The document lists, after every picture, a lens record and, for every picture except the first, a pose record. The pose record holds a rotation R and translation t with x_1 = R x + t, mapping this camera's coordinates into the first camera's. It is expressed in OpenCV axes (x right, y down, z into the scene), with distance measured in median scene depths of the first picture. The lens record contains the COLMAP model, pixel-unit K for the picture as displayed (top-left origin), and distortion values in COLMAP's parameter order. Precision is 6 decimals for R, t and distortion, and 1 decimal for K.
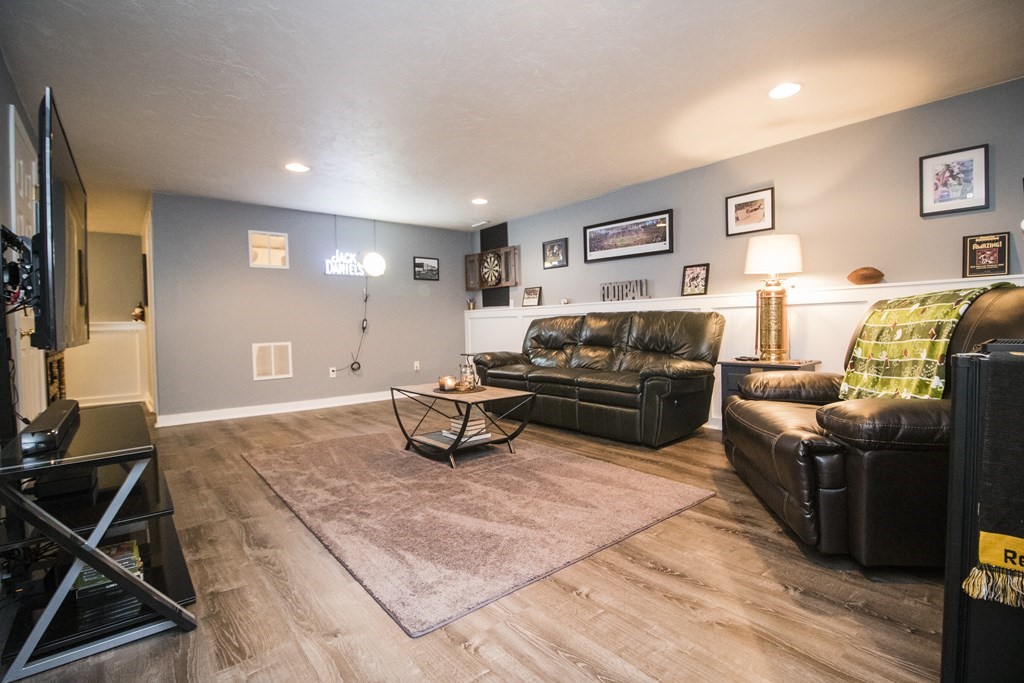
lens RADIAL K [[478.2, 0, 513.3], [0, 478.2, 336.2], [0, 0, 1]] dist [-0.007125, -0.006380]
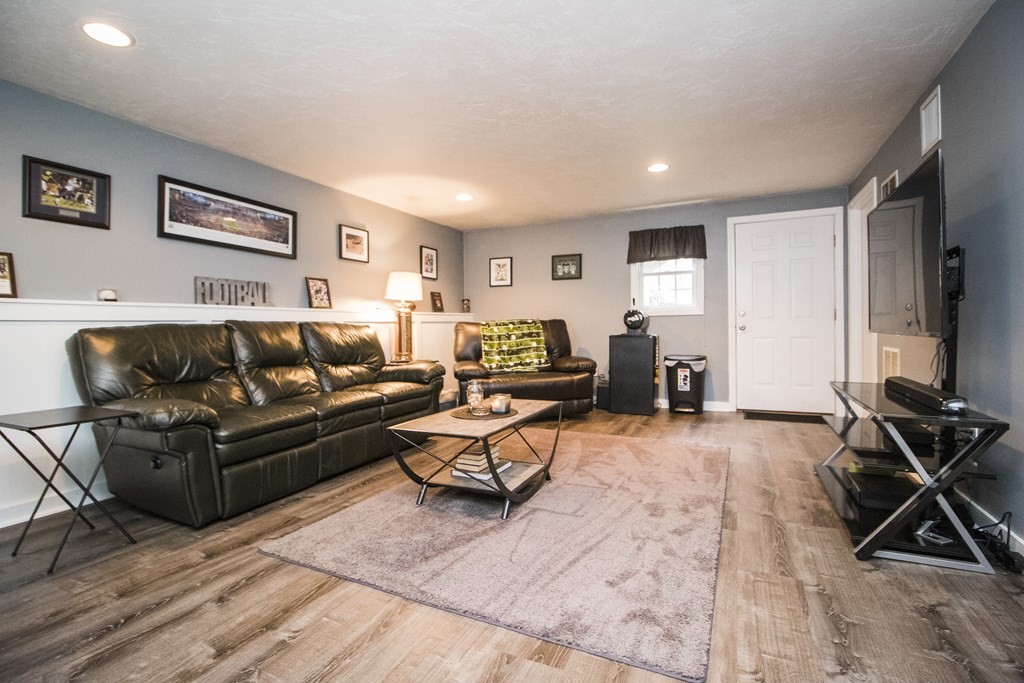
lens RADIAL K [[478.2, 0, 512.2], [0, 478.2, 334.2], [0, 0, 1]] dist [-0.007125, -0.006380]
pose [[-0.422695, 0.017458, 0.906104, -0.660243], [0.048418, 0.998822, 0.003343, -0.013942], [-0.904978, 0.045285, -0.423042, 1.001545]]
